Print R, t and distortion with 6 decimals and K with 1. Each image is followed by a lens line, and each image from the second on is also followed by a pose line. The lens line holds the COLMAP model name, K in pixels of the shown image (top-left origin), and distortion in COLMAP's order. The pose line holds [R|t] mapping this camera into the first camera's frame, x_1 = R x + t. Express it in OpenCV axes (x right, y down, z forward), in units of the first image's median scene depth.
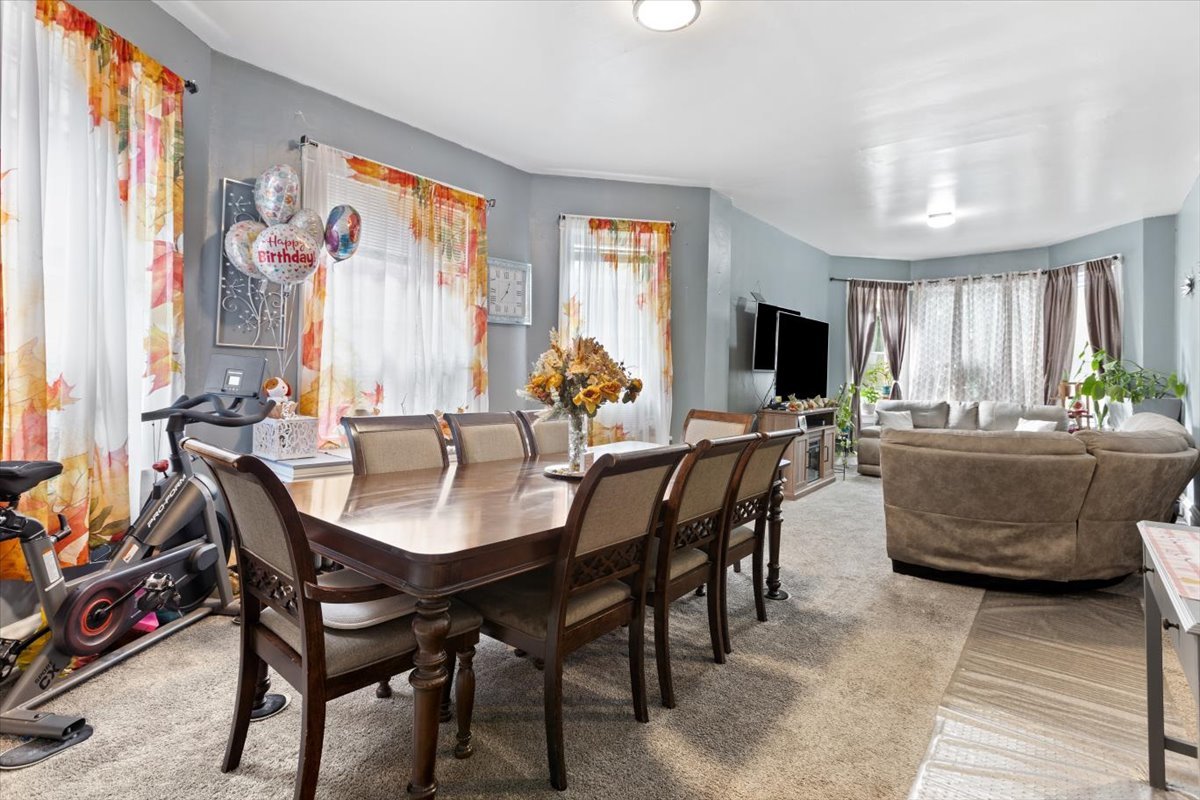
lens RADIAL K [[544.6, 0, 604.5], [0, 544.6, 372.9], [0, 0, 1]] dist [-0.000689, -0.000140]
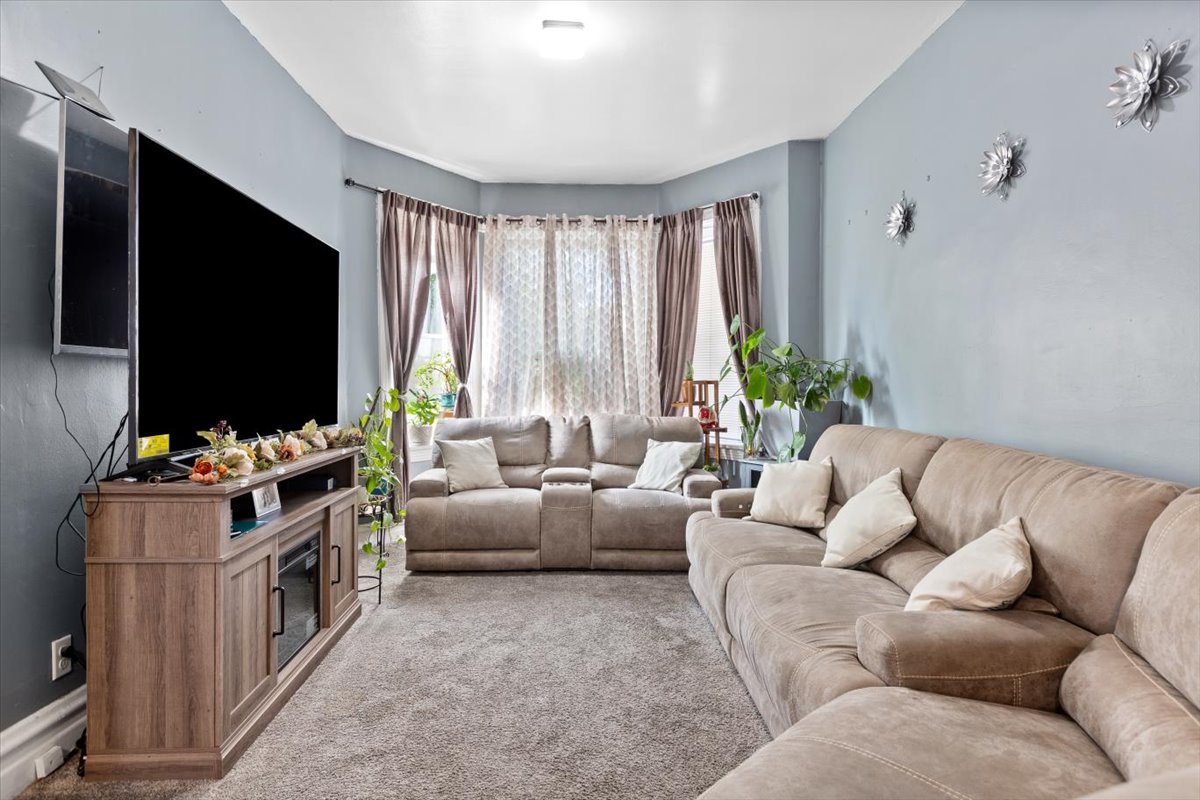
lens RADIAL K [[642.0, 0, 582.5], [0, 642.0, 397.1], [0, 0, 1]] dist [0.001342, -0.000117]
pose [[0.751017, -0.027627, 0.659705, 0.199572], [0.011836, 0.999527, 0.028384, 0.011820], [-0.660177, -0.013508, 0.750988, 0.447040]]
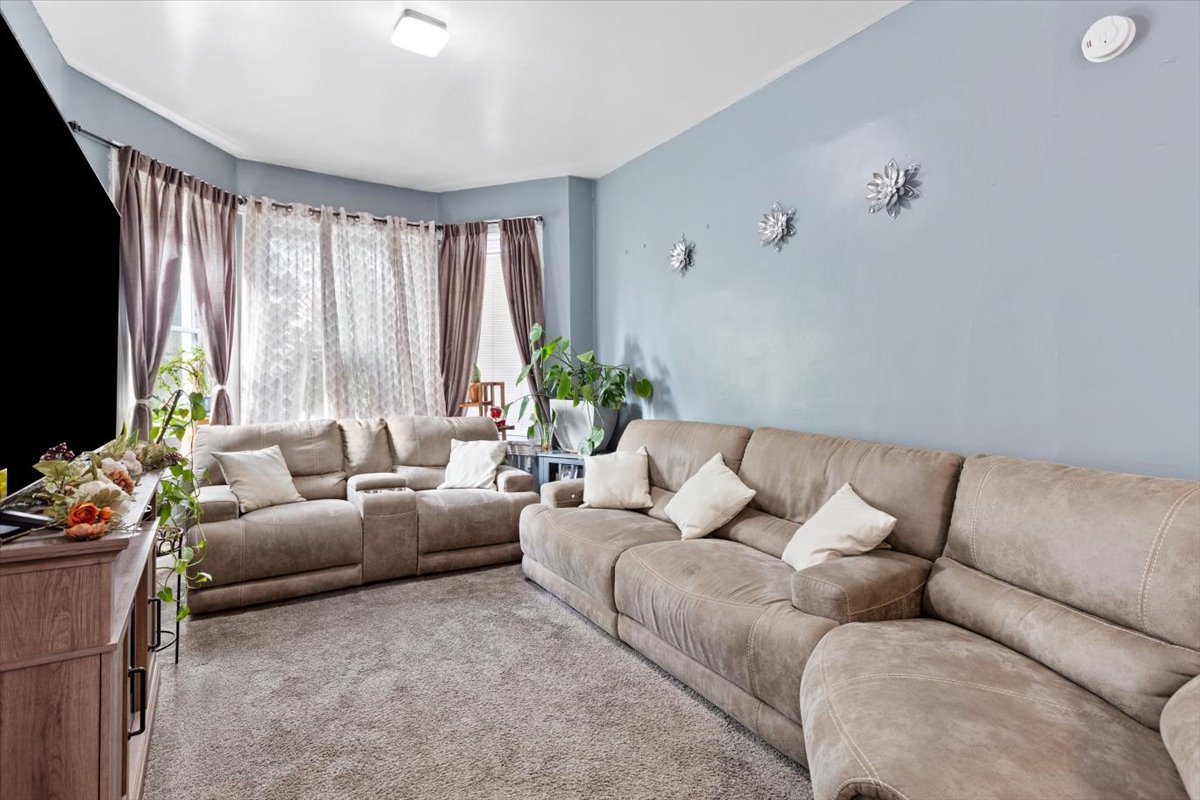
lens RADIAL K [[583.9, 0, 597.0], [0, 583.9, 382.9], [0, 0, 1]] dist [-0.000362, -0.000501]
pose [[0.309086, -0.012543, 0.950951, 0.147343], [0.006262, 0.999918, 0.011154, 0.009069], [-0.951014, 0.002507, 0.309139, 0.559699]]
